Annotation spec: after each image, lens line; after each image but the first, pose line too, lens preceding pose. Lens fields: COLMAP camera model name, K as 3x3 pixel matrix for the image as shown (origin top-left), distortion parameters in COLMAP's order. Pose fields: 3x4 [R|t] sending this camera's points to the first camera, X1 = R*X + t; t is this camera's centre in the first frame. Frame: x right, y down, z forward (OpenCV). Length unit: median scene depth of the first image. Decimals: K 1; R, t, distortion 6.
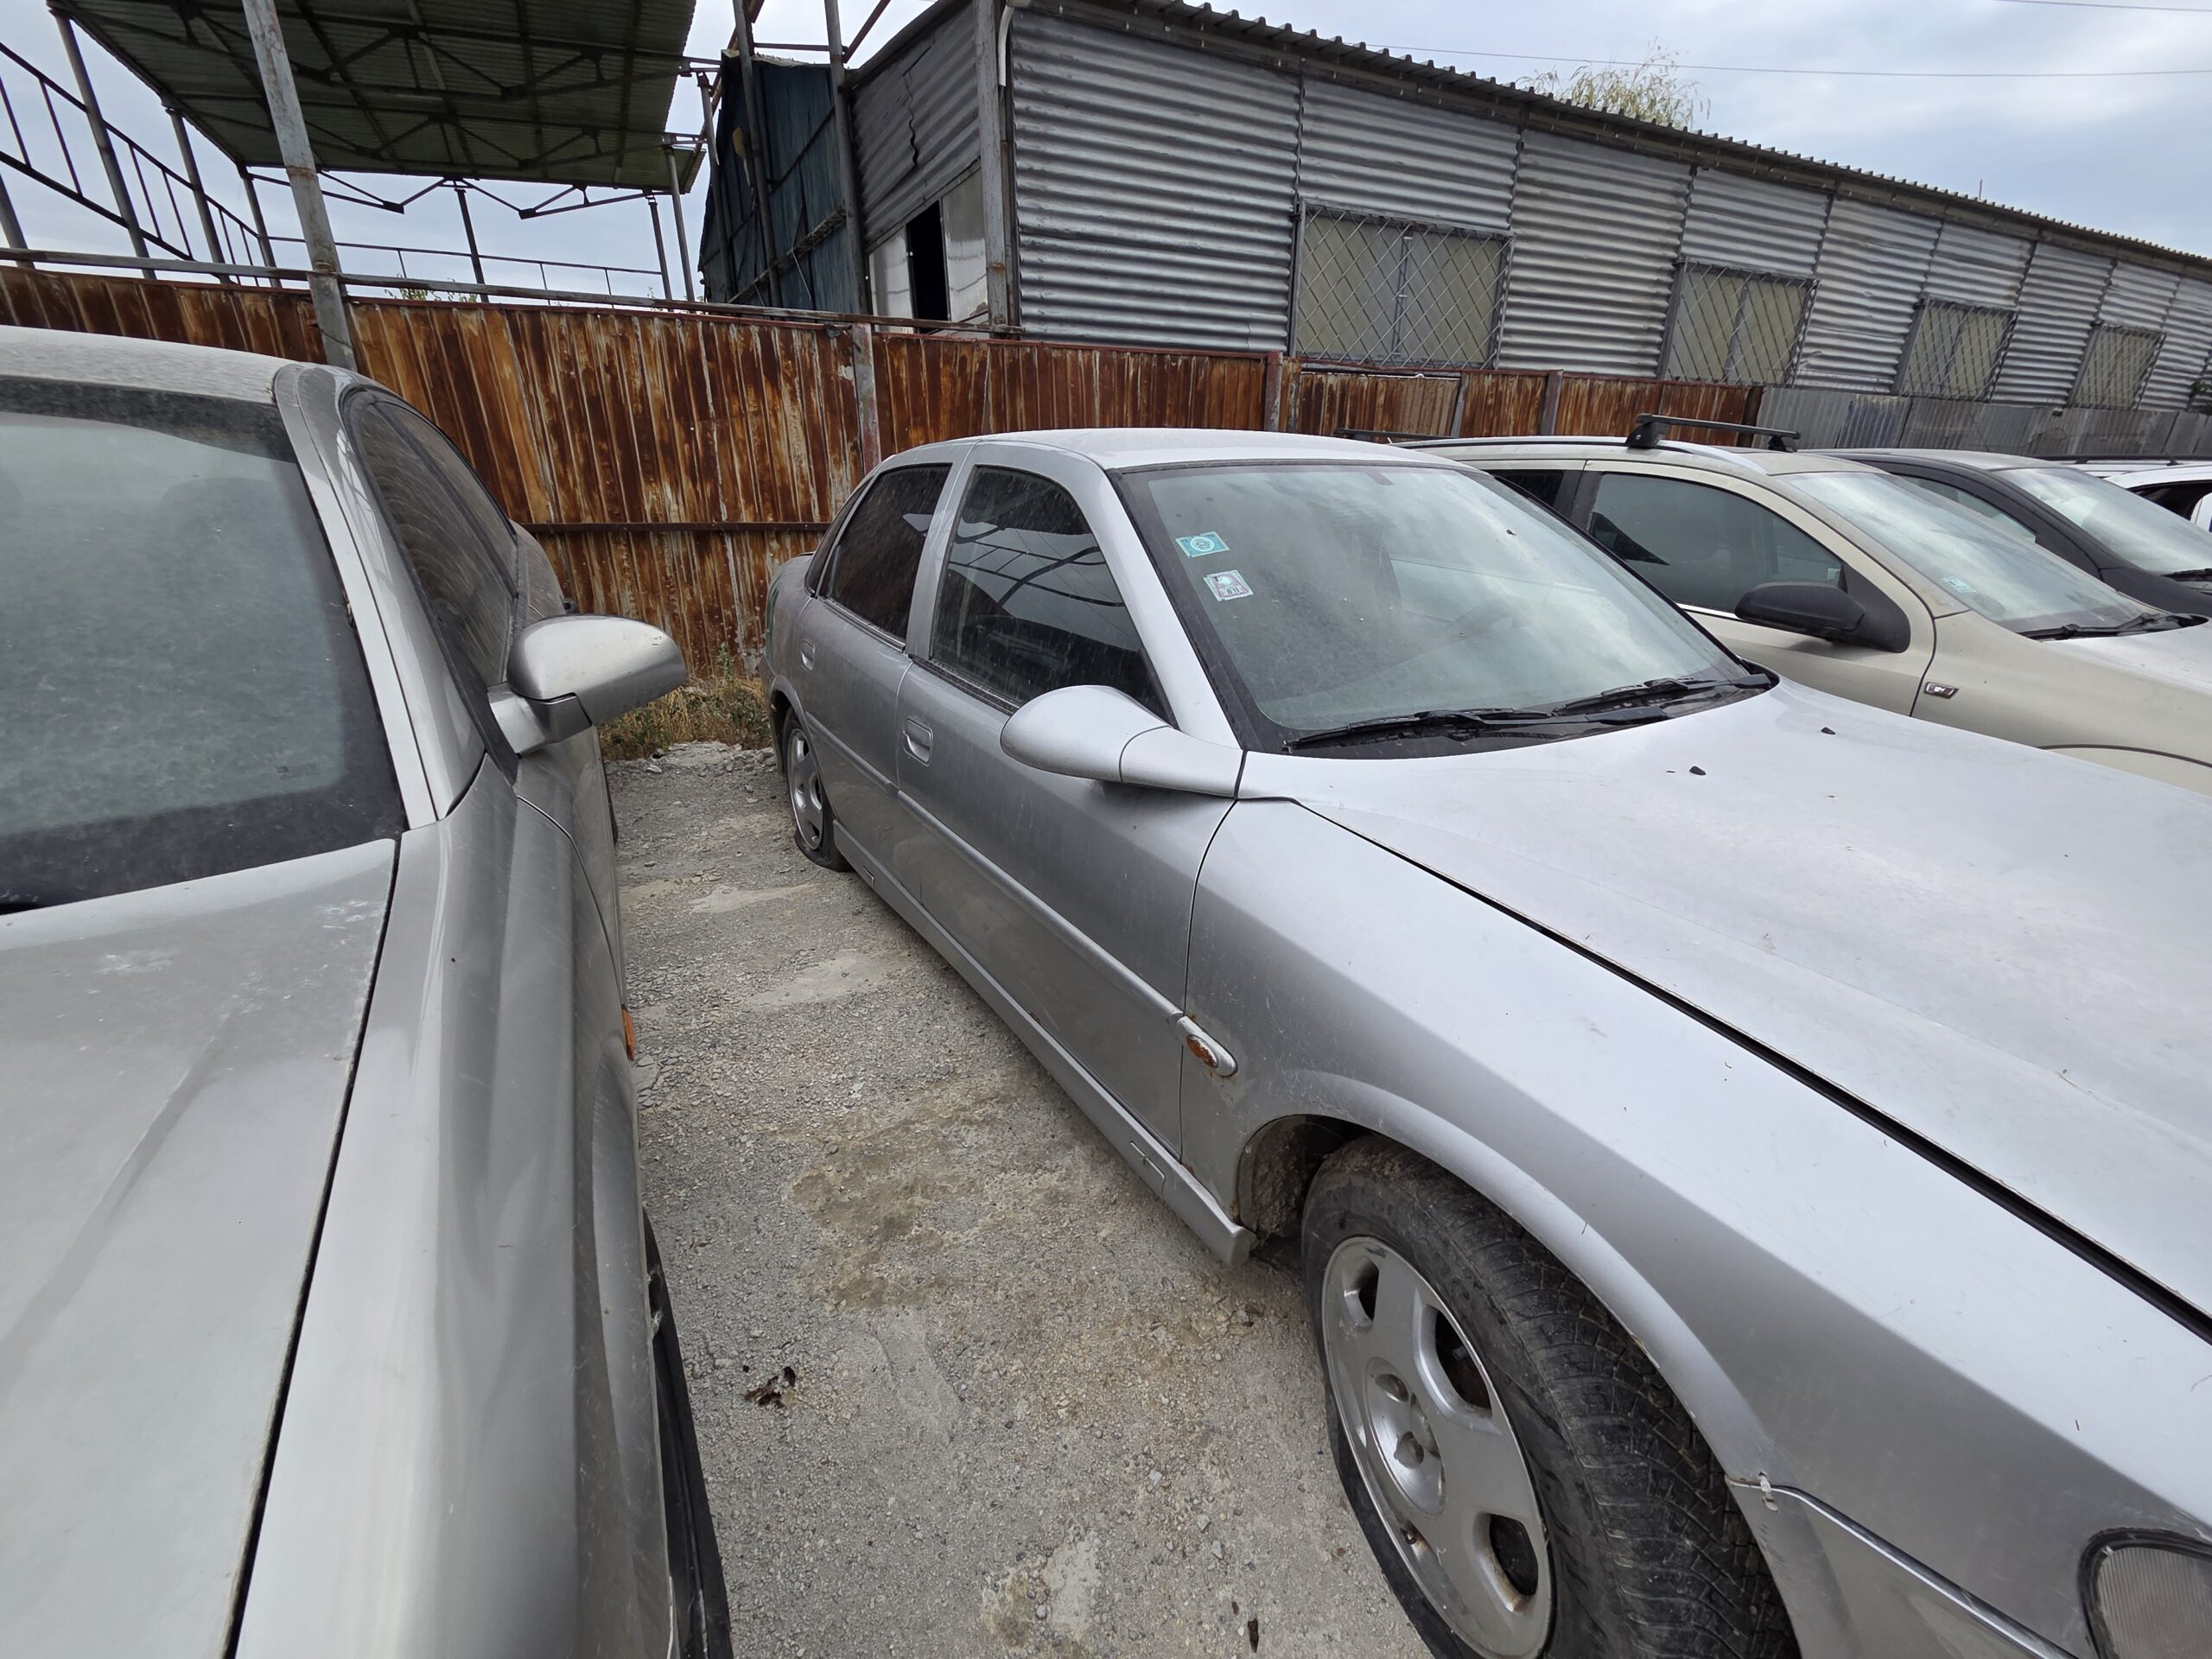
lens RADIAL K [[934.0, 0, 1106.0], [0, 934.0, 829.5], [0, 0, 1]] dist [0.008807, -0.003140]
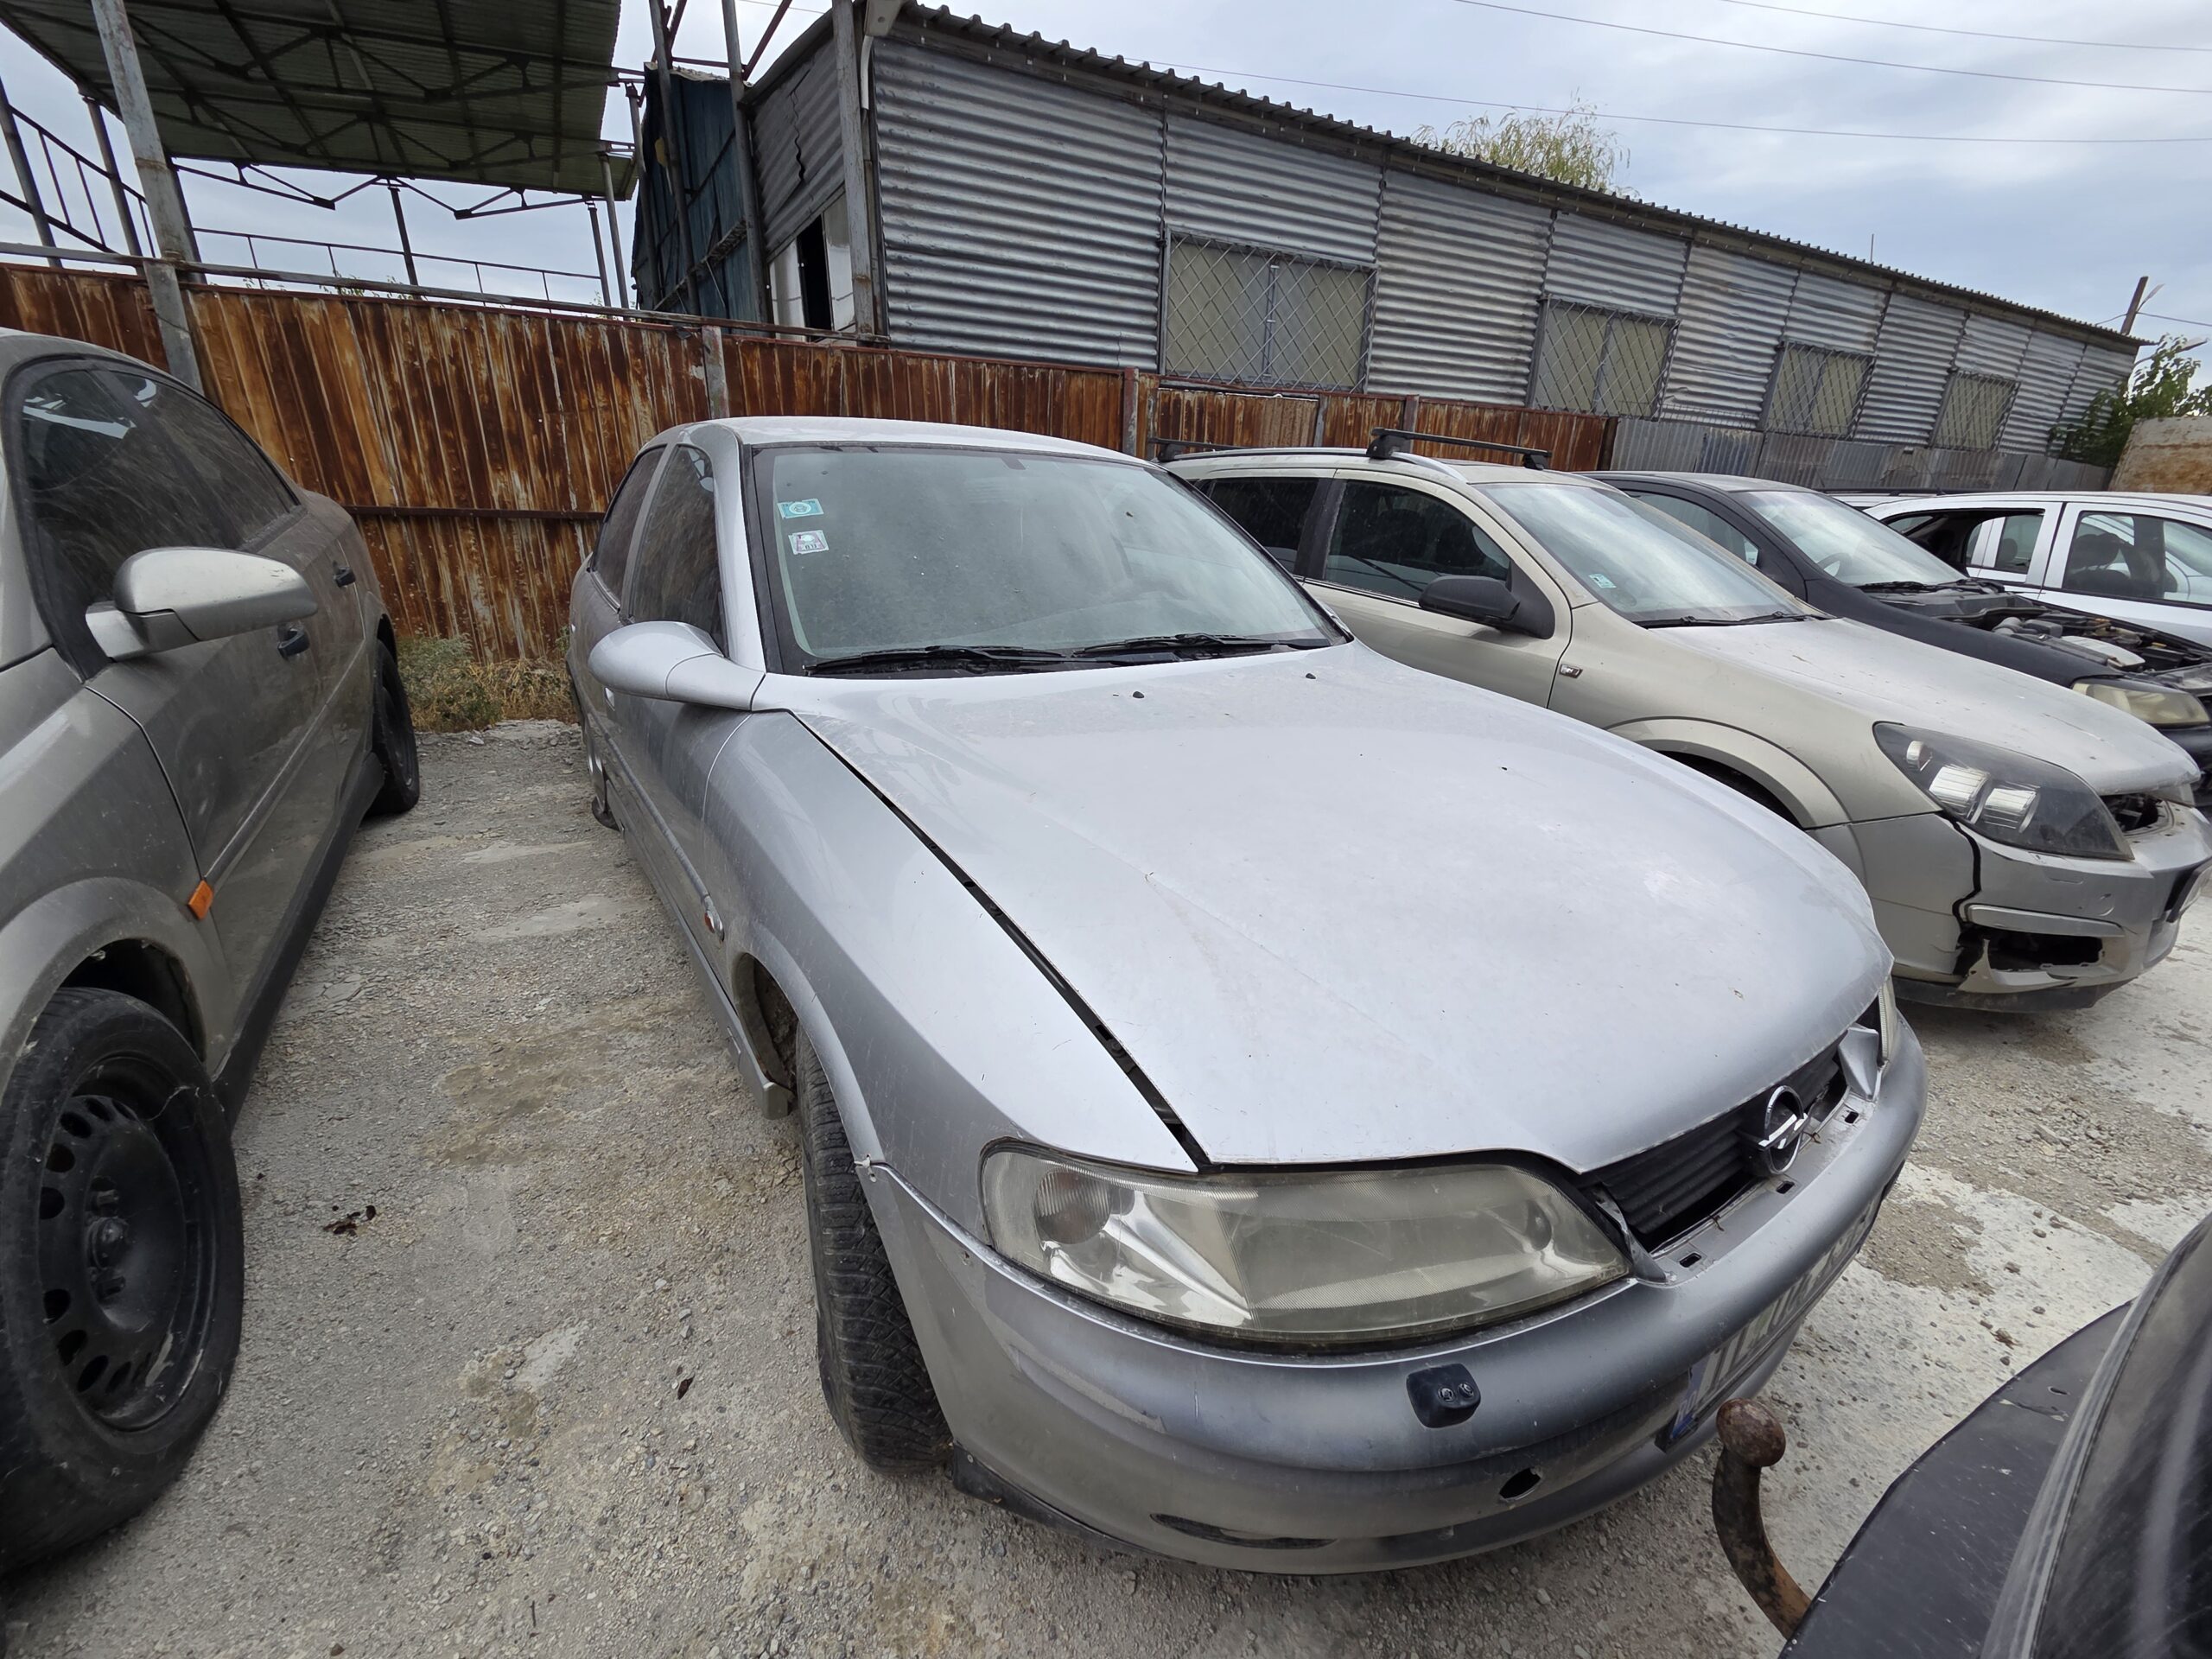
lens RADIAL K [[932.3, 0, 1106.0], [0, 932.3, 829.5], [0, 0, 1]] dist [0.009697, -0.004271]
pose [[0.999228, 0.012701, 0.037178, 0.109789], [-0.012071, 0.999780, -0.017129, 0.026386], [-0.037387, 0.016667, 0.999162, -0.039914]]
